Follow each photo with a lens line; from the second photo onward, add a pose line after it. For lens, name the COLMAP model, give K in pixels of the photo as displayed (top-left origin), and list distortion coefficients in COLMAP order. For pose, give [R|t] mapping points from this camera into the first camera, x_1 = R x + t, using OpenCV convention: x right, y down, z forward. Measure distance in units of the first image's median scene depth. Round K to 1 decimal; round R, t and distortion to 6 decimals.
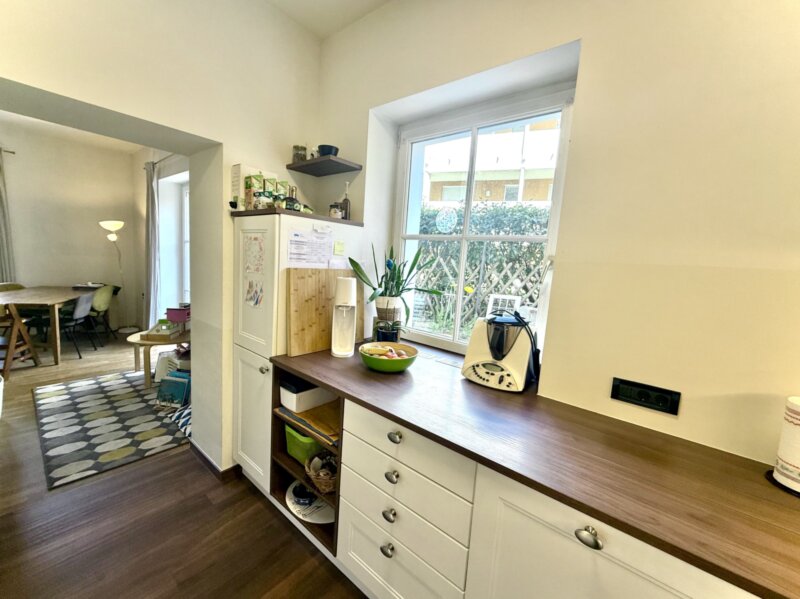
lens RADIAL K [[326.3, 0, 397.8], [0, 326.3, 298.4], [0, 0, 1]] dist [-0.001073, 0.000173]
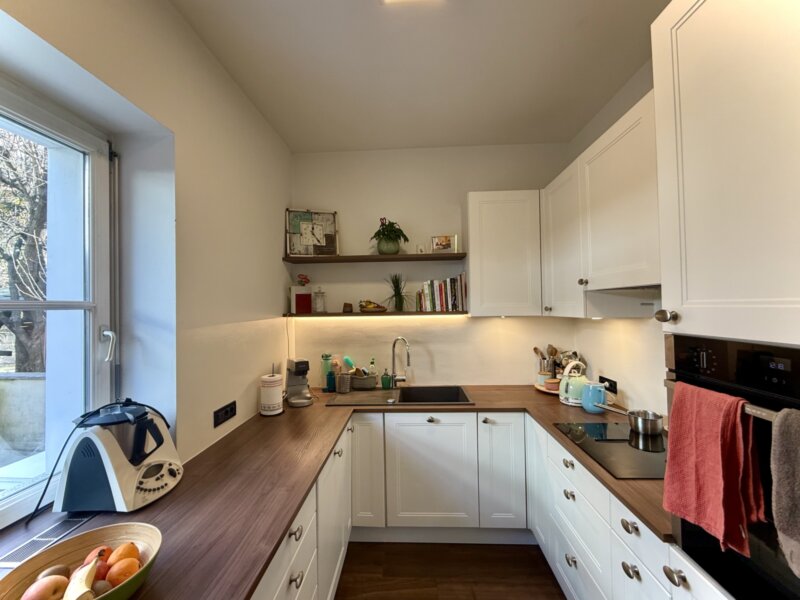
lens RADIAL K [[326.3, 0, 398.0], [0, 326.3, 302.3], [0, 0, 1]] dist [-0.001073, 0.000173]
pose [[-0.603840, -0.042321, 0.795981, -0.440577], [0.076274, 0.990939, 0.110549, -0.153976], [-0.793448, 0.127467, -0.595141, 0.603303]]
